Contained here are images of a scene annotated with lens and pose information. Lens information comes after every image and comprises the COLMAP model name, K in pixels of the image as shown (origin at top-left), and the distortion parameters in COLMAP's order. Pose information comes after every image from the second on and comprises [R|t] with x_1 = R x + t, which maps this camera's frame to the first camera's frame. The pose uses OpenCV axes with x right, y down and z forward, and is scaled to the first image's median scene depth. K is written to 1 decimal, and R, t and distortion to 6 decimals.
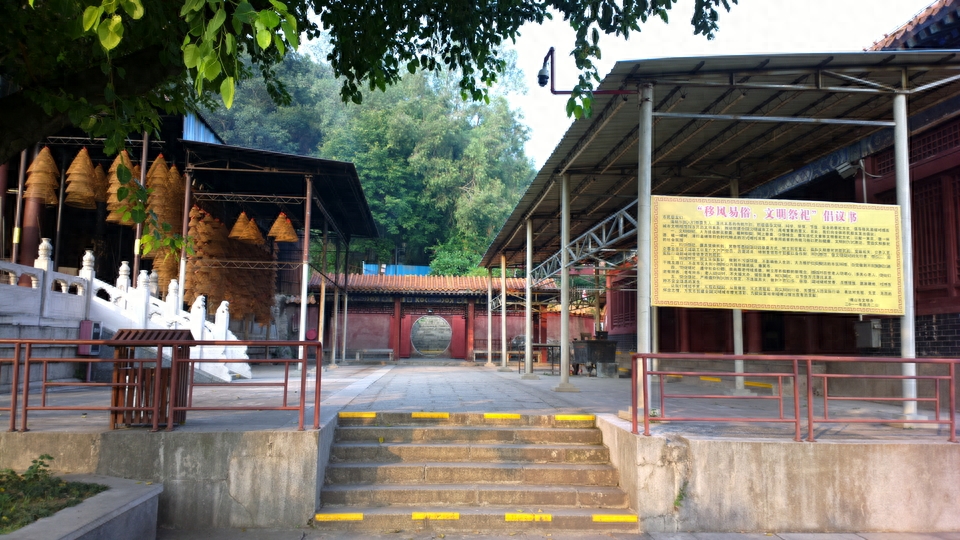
lens RADIAL K [[717.9, 0, 480.0], [0, 717.9, 270.0], [0, 0, 1]] dist [0.209393, -0.340986]
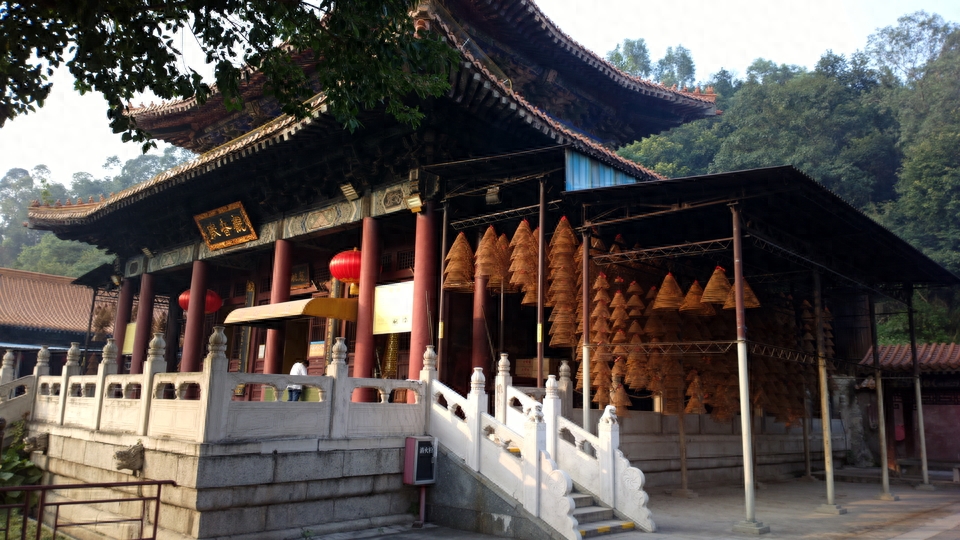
lens RADIAL K [[717.9, 0, 480.0], [0, 717.9, 270.0], [0, 0, 1]] dist [0.209393, -0.340986]
pose [[0.669935, -0.135826, -0.729889, 0.078424], [0.062961, 0.989975, -0.126436, -0.004181], [0.739745, 0.038750, 0.671771, 0.410632]]
